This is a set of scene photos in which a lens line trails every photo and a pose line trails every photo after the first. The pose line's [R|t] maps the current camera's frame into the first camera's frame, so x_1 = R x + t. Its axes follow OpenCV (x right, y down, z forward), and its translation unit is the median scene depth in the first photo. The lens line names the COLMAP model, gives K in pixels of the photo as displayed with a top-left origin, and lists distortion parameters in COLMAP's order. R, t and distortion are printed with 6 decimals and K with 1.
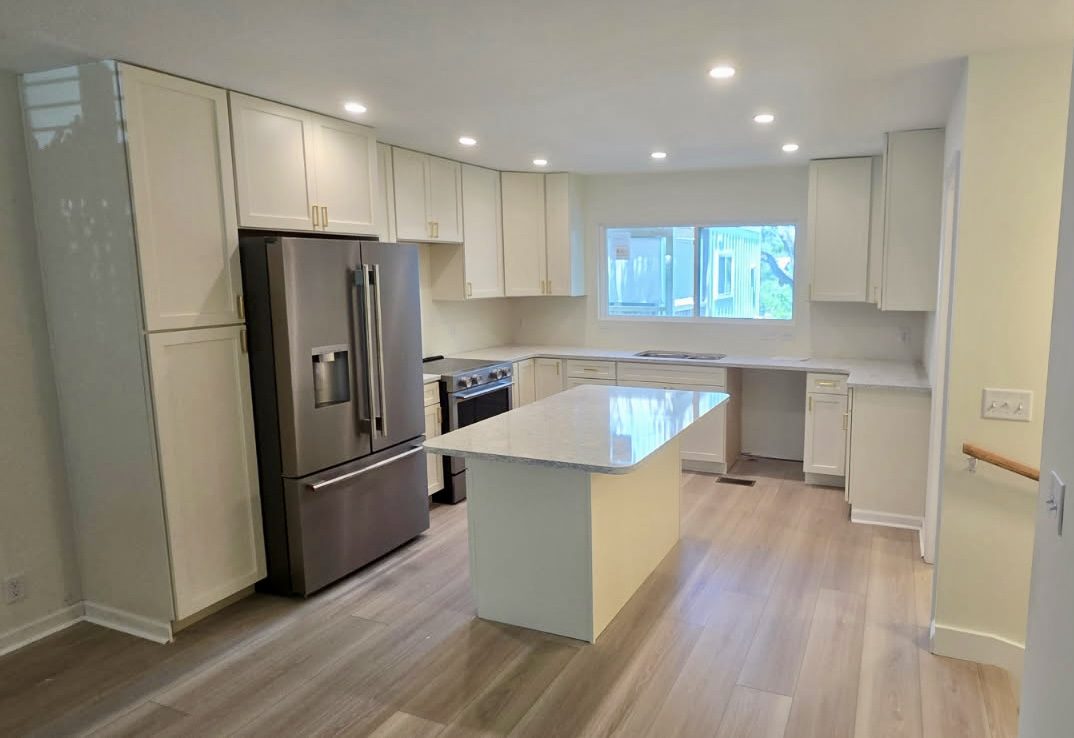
lens RADIAL K [[768.3, 0, 538.9], [0, 768.3, 370.9], [0, 0, 1]] dist [0.000454, -0.000710]
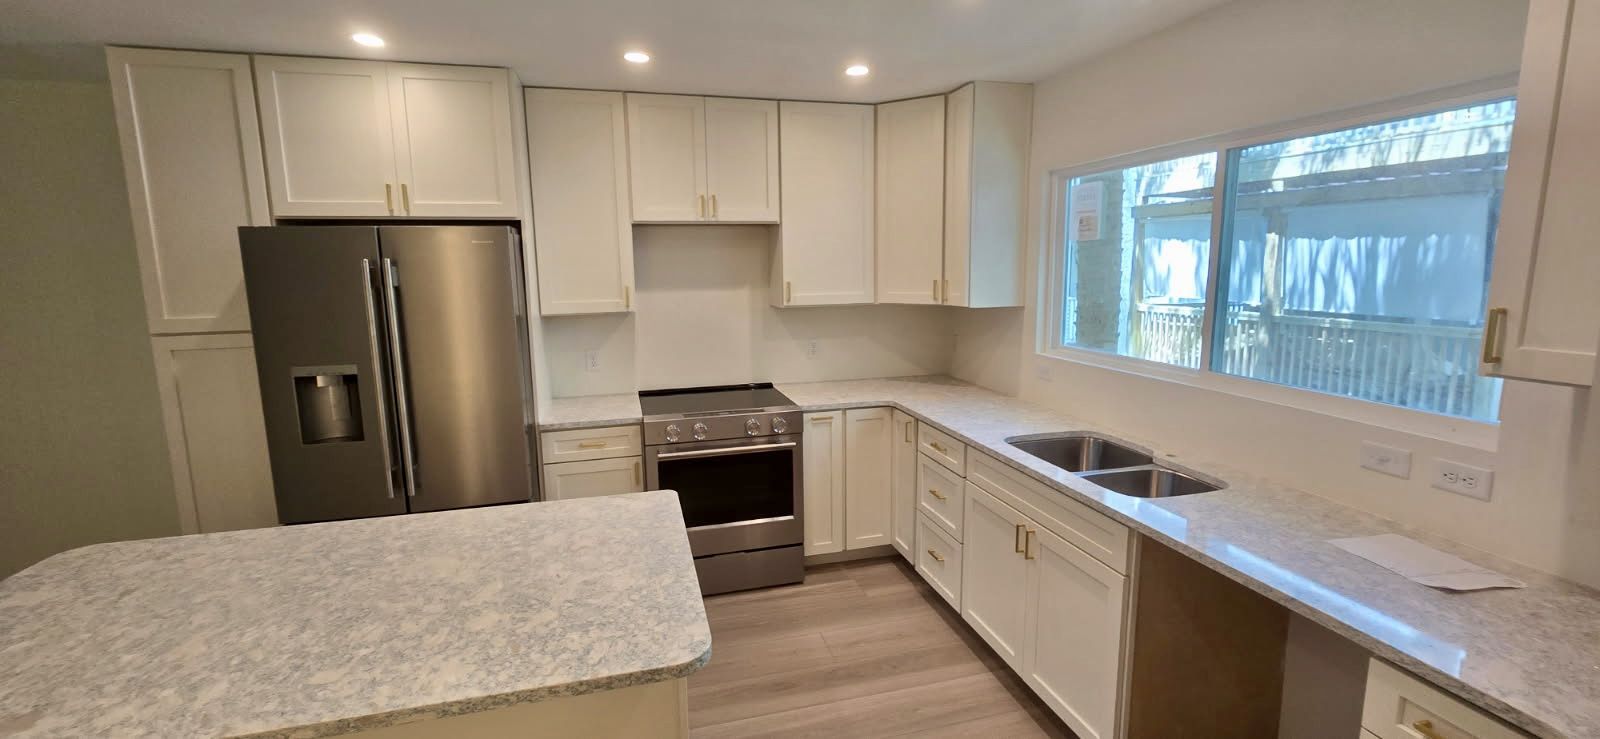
lens RADIAL K [[649.1, 0, 798.8], [0, 649.1, 368.9], [0, 0, 1]] dist [-0.014961, -0.000045]
pose [[0.641785, 0.113614, -0.758422, 0.351736], [-0.091342, 0.993250, 0.071497, -0.080855], [0.761426, 0.023390, 0.647830, 0.644393]]
